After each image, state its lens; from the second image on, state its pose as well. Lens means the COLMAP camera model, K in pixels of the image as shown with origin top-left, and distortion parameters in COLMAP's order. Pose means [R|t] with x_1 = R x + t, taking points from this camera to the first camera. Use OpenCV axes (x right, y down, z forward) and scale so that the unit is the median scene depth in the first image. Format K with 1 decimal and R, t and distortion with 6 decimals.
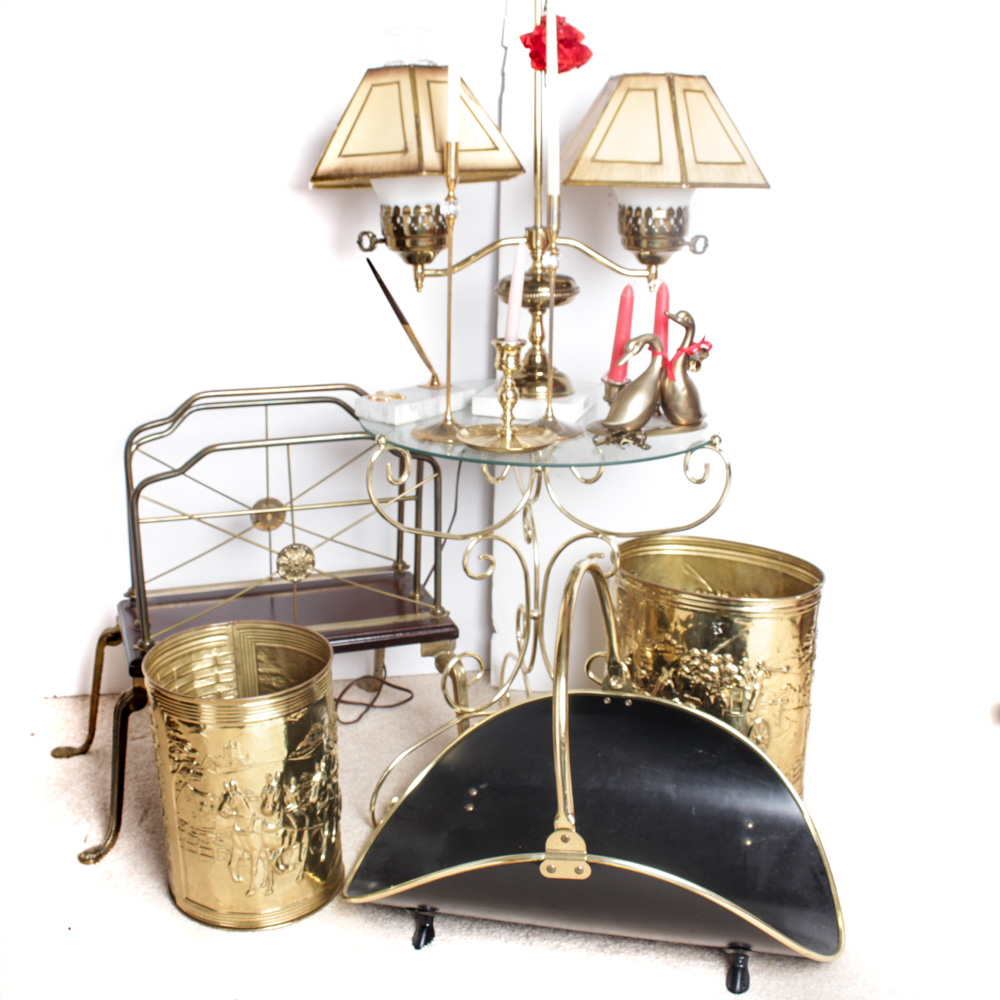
lens RADIAL K [[1302.0, 0, 500.0], [0, 1302.0, 500.0], [0, 0, 1]] dist [-0.303340, 1.049928]
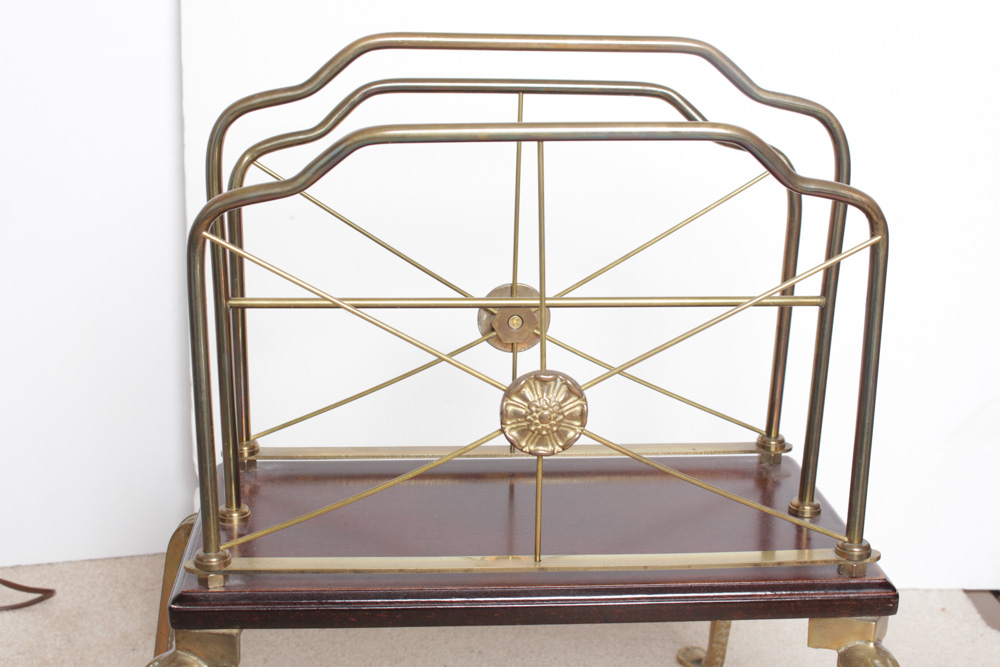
lens RADIAL K [[1364.7, 0, 500.0], [0, 1364.7, 333.5], [0, 0, 1]] dist [0.002997, -0.007152]
pose [[0.963600, 0.067606, -0.258659, -0.049442], [-0.076517, 0.996766, -0.024528, 0.031919], [0.256164, 0.043427, 0.965657, 0.510573]]
